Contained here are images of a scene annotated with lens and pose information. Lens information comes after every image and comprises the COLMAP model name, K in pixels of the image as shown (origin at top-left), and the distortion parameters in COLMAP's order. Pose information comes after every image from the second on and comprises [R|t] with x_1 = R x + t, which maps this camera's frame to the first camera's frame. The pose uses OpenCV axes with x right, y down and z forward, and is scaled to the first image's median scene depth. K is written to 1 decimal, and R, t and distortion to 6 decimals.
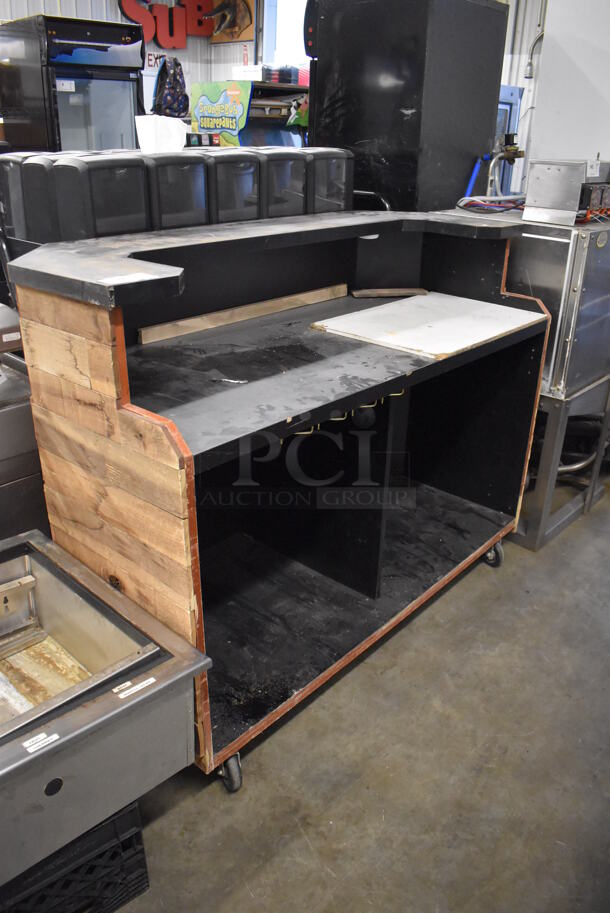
lens RADIAL K [[709.6, 0, 303.8], [0, 709.6, 460.1], [0, 0, 1]] dist [-0.095477, 0.015567]
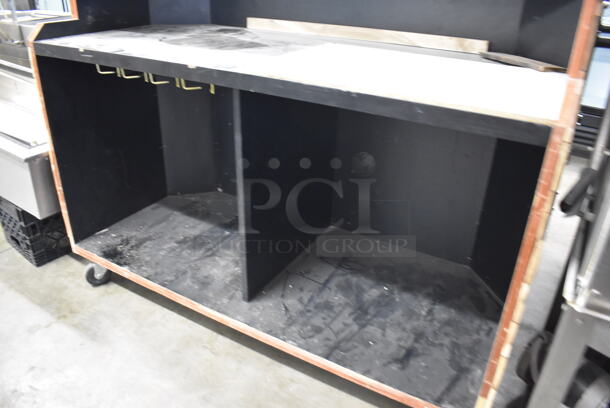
lens RADIAL K [[474.1, 0, 306.3], [0, 474.1, 203.1], [0, 0, 1]] dist [-0.095477, 0.015567]
pose [[0.198419, 0.436403, -0.877600, 0.759555], [-0.436728, 0.840966, 0.319445, -0.217332], [0.877439, 0.319889, 0.357453, 0.870286]]
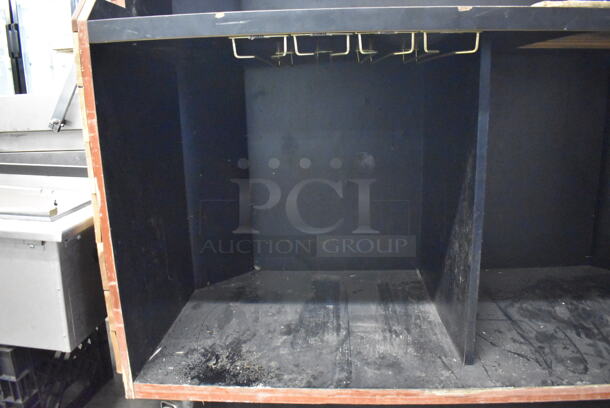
lens RADIAL K [[474.1, 0, 306.5], [0, 474.1, 205.7], [0, 0, 1]] dist [-0.095477, 0.015567]
pose [[0.621715, 0.152369, -0.768280, 0.392225], [-0.297317, 0.953388, -0.051517, 0.124258], [0.724620, 0.260452, 0.638037, 0.575312]]
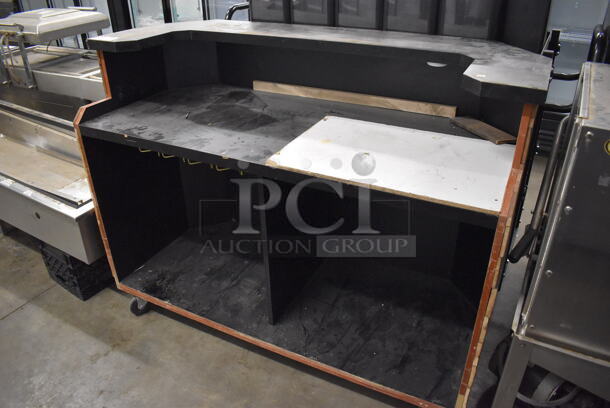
lens RADIAL K [[474.1, 0, 306.3], [0, 474.1, 202.2], [0, 0, 1]] dist [-0.095477, 0.015567]
pose [[0.250097, 0.459734, -0.852113, 0.851233], [-0.393778, 0.852304, 0.344263, -0.363591], [0.884528, 0.249444, 0.394192, 0.731921]]
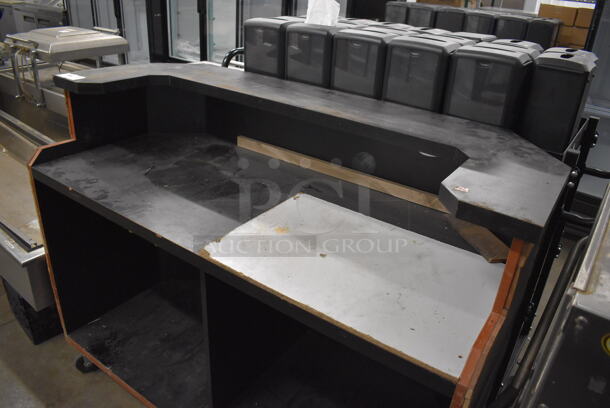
lens RADIAL K [[474.1, 0, 306.0], [0, 474.1, 201.8], [0, 0, 1]] dist [-0.095477, 0.015567]
pose [[0.115402, 0.431361, -0.894768, 0.716052], [-0.473477, 0.815757, 0.332204, -0.459514], [0.873214, 0.385315, 0.298379, 0.865327]]
